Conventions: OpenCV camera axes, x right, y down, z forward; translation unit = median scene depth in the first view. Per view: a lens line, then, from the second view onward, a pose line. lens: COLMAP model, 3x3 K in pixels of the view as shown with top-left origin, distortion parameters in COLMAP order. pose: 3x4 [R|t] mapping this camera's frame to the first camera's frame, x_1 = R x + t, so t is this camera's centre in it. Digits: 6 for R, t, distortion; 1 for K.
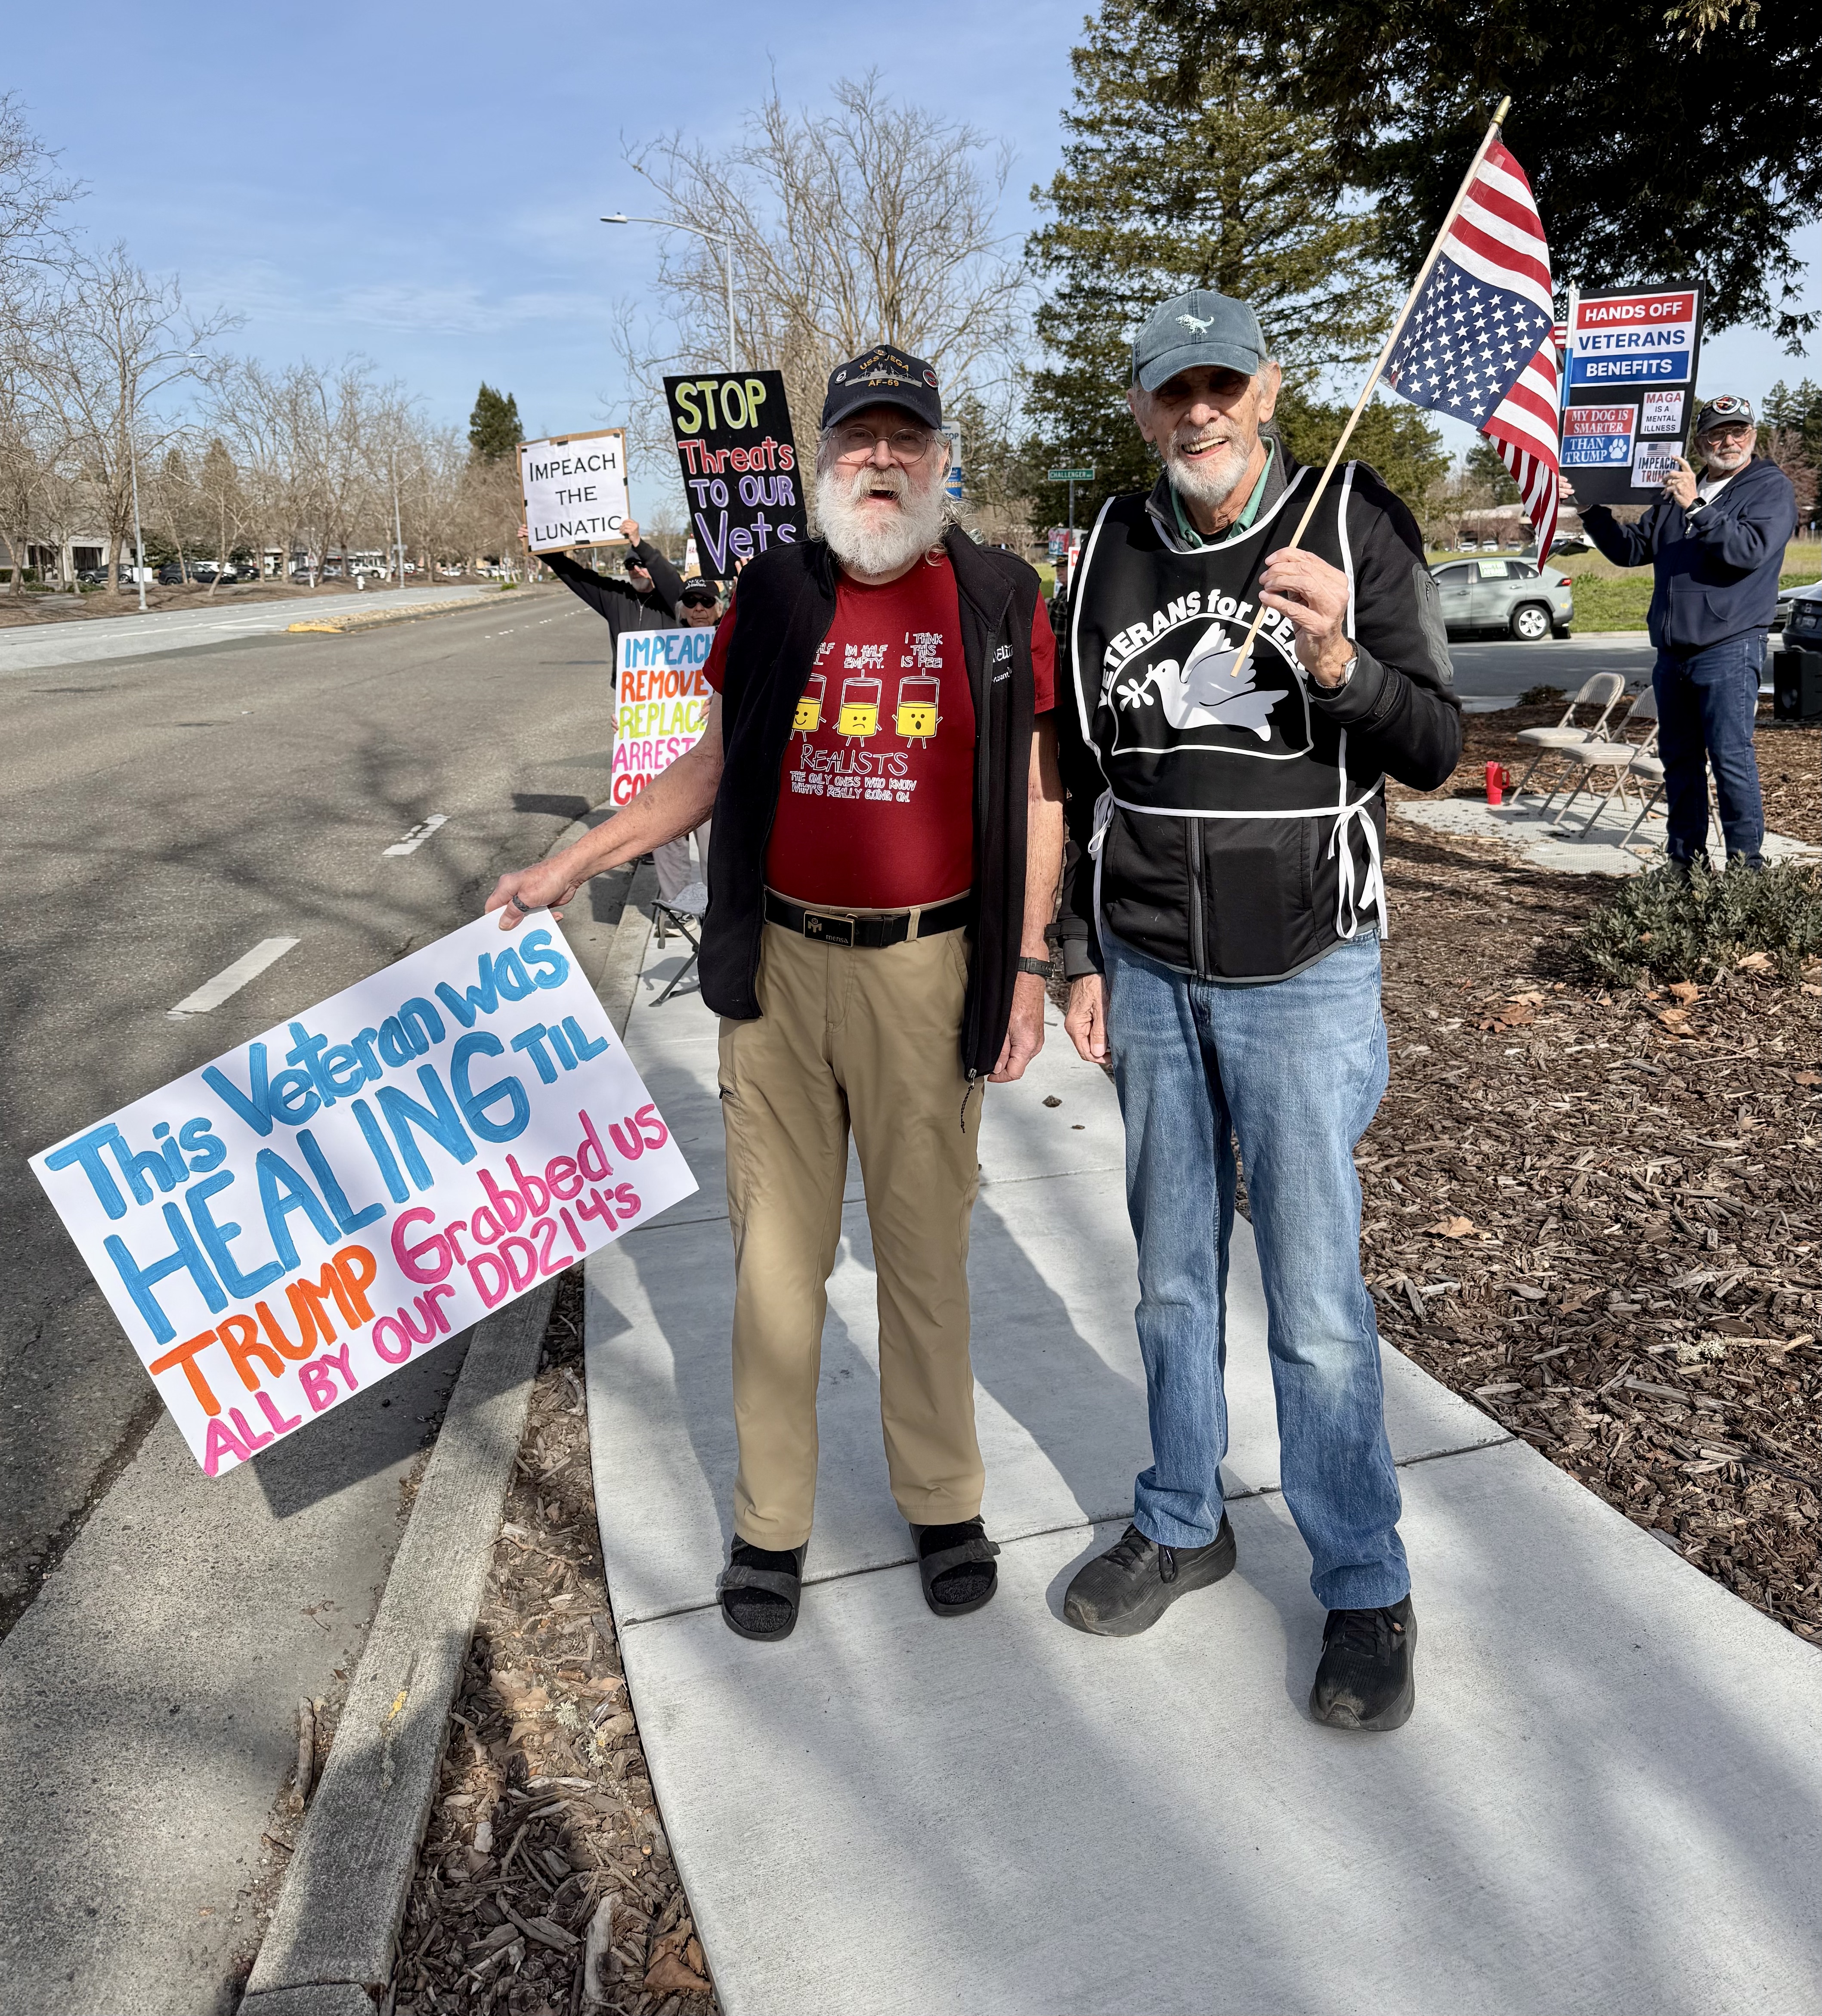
lens RADIAL K [[1723.6, 0, 915.1], [0, 1723.6, 831.9], [0, 0, 1]] dist [0.156864, -0.342008]
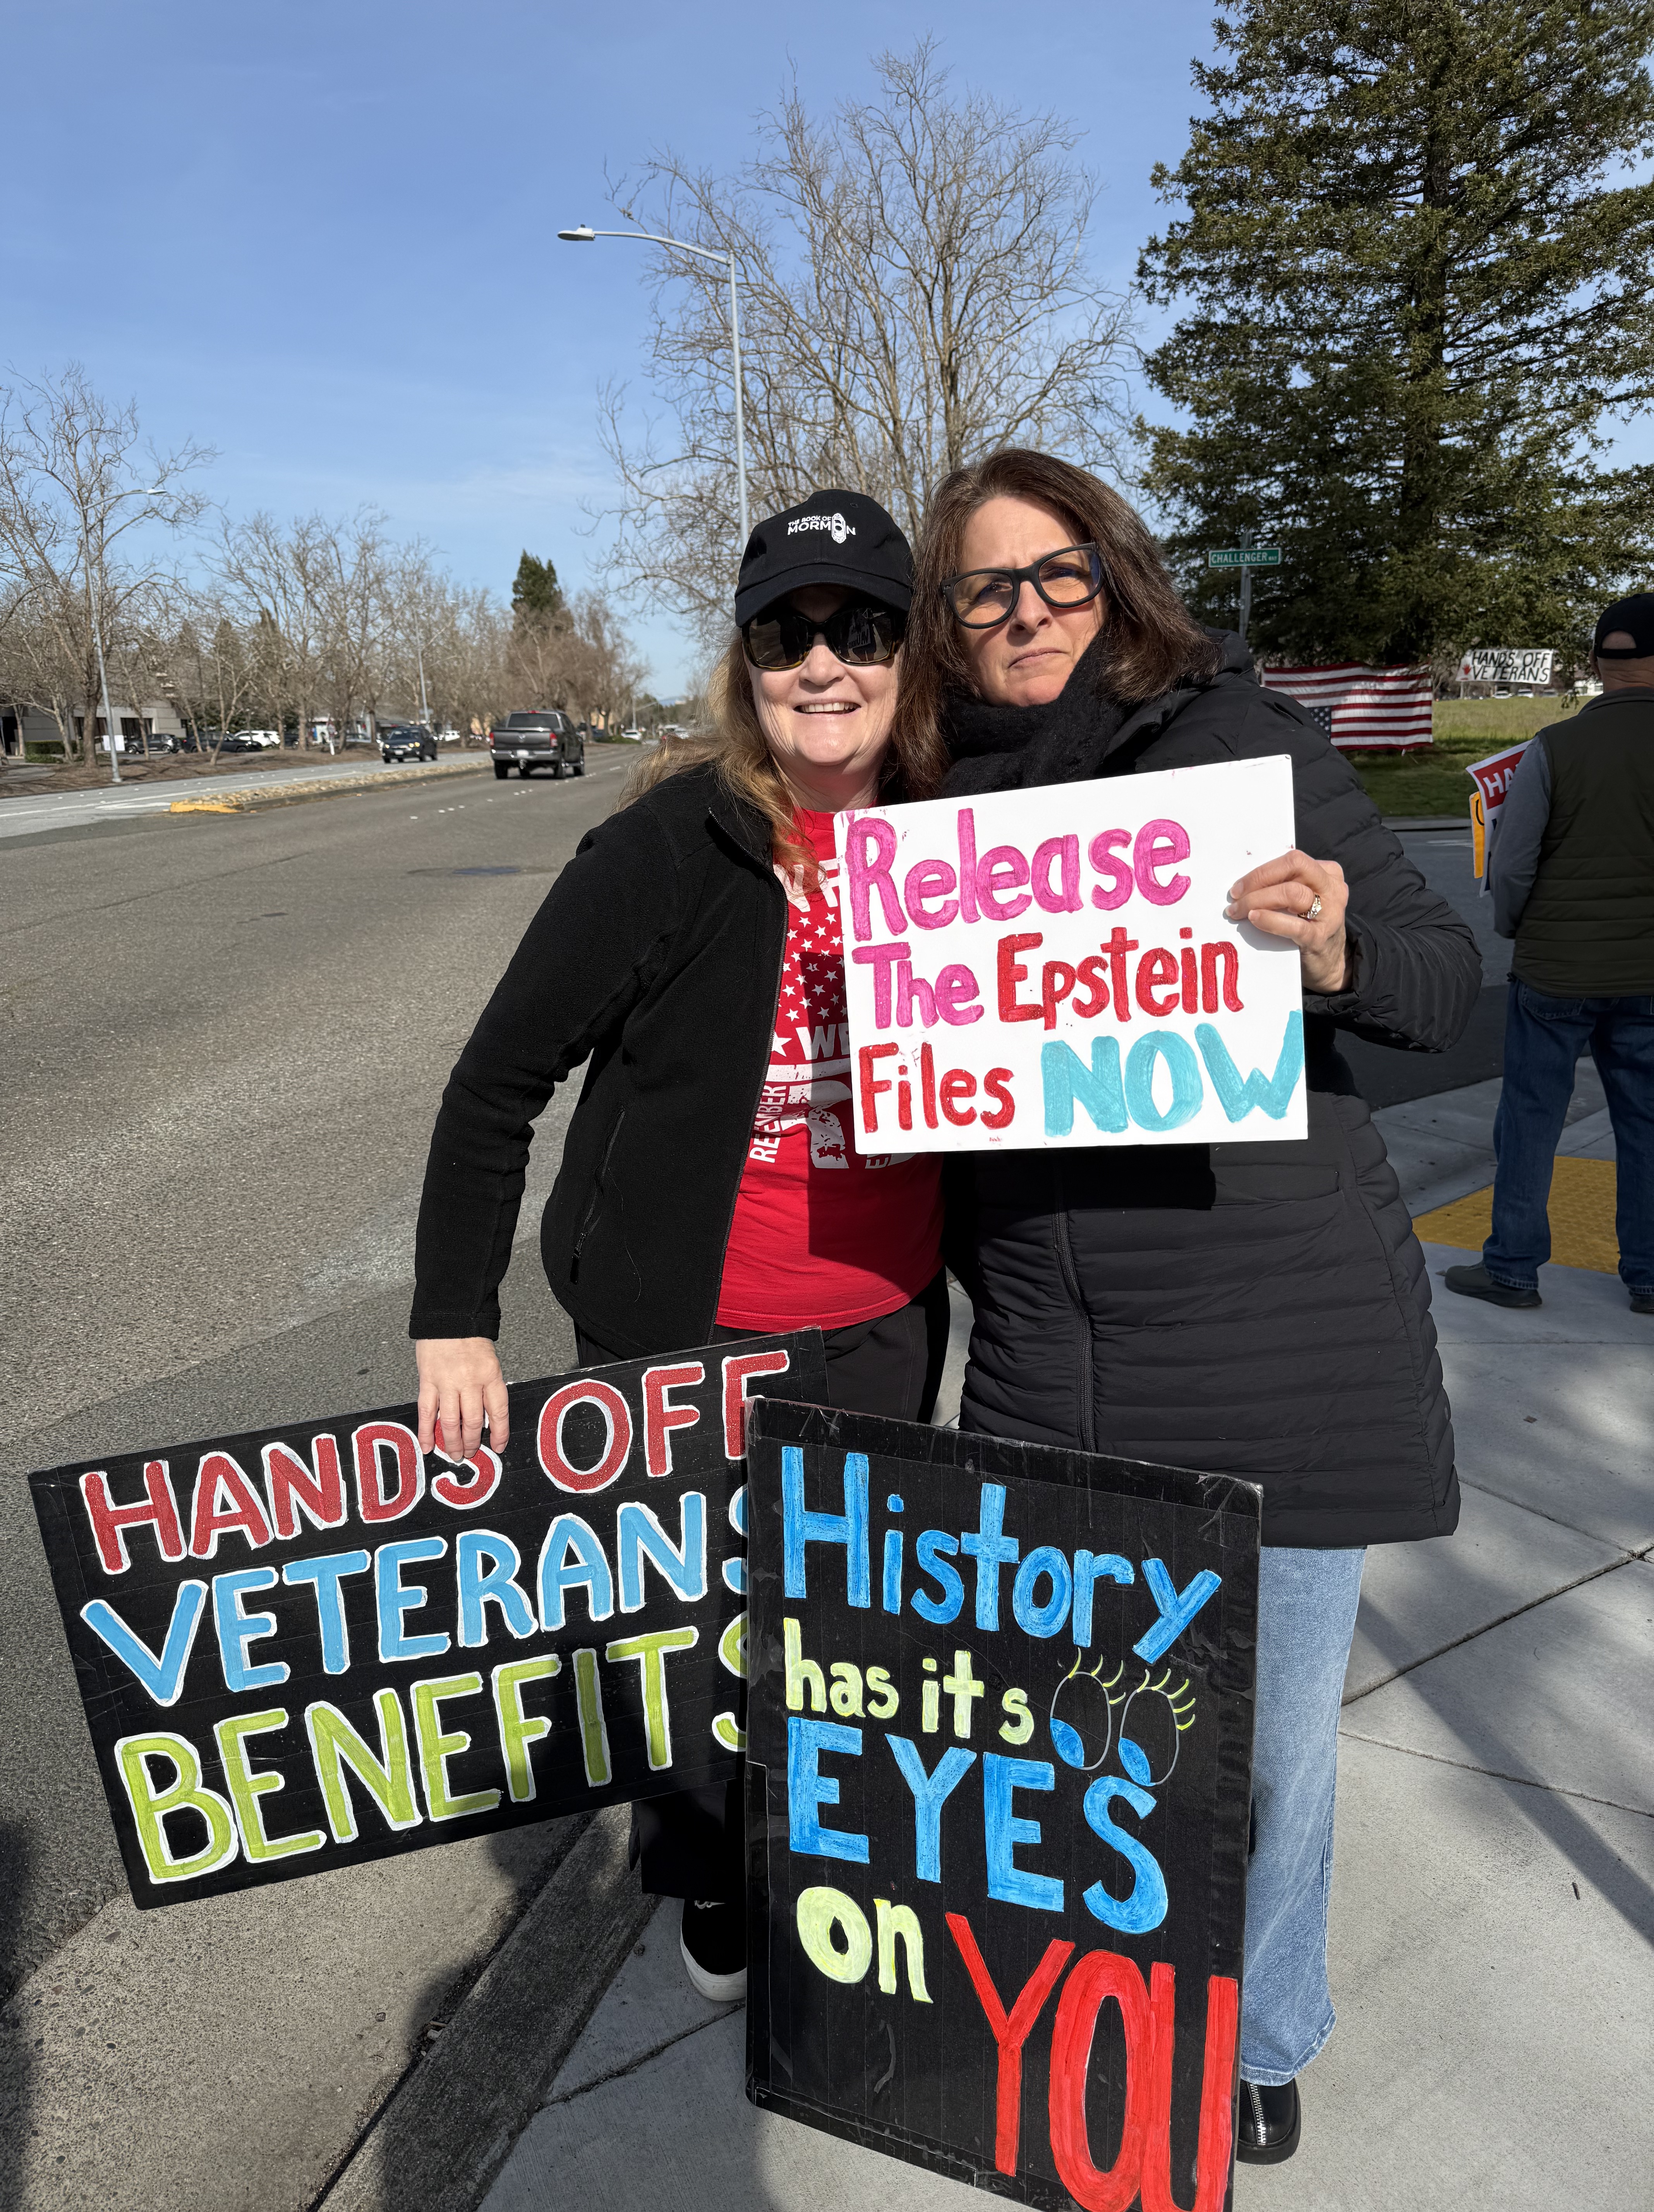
lens RADIAL K [[1524.3, 0, 827.0], [0, 1524.3, 1106.0], [0, 0, 1]] dist [0.020739, -0.029681]
pose [[0.997593, 0.002222, -0.069303, -0.021645], [0.004073, 0.995883, 0.090558, -0.043452], [0.069219, -0.090622, 0.993477, 0.327151]]
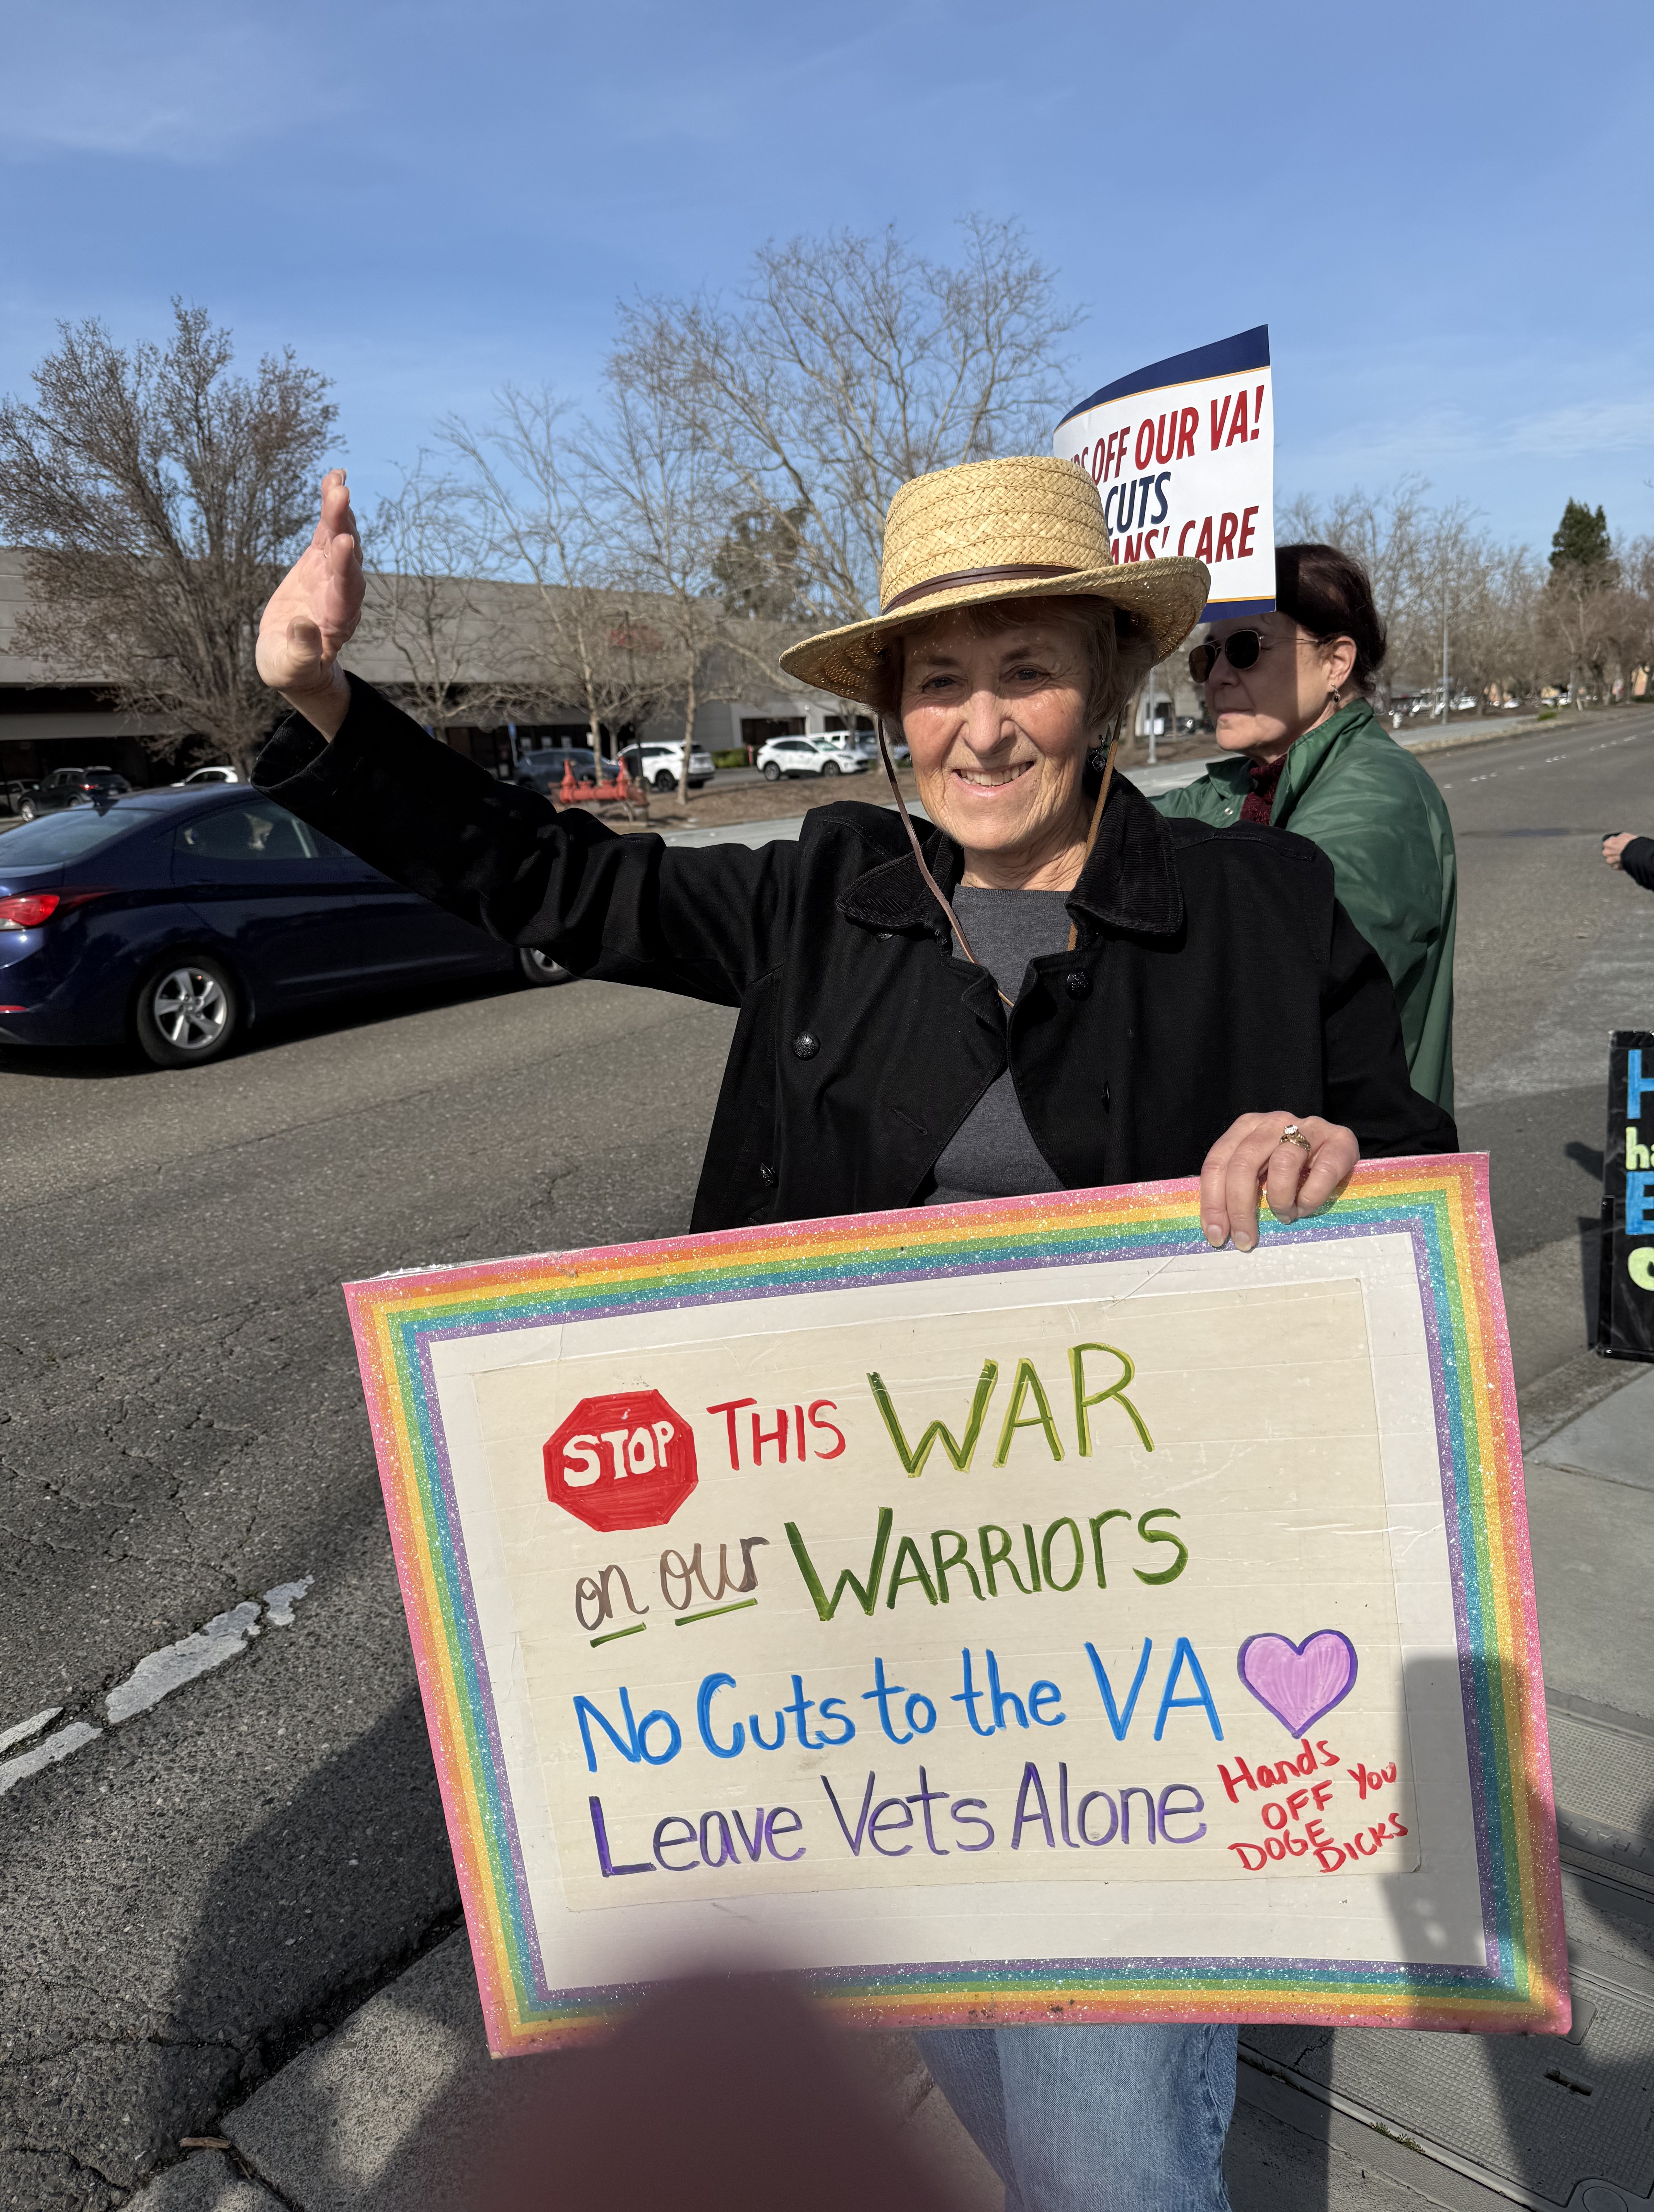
lens RADIAL K [[1570.6, 0, 838.6], [0, 1570.6, 1122.6], [0, 0, 1]] dist [-0.017677, -0.003349]
pose [[0.782444, 0.100762, -0.614515, -0.016316], [-0.033436, 0.992197, 0.120117, -0.036503], [0.621822, -0.073438, 0.779707, 0.263797]]
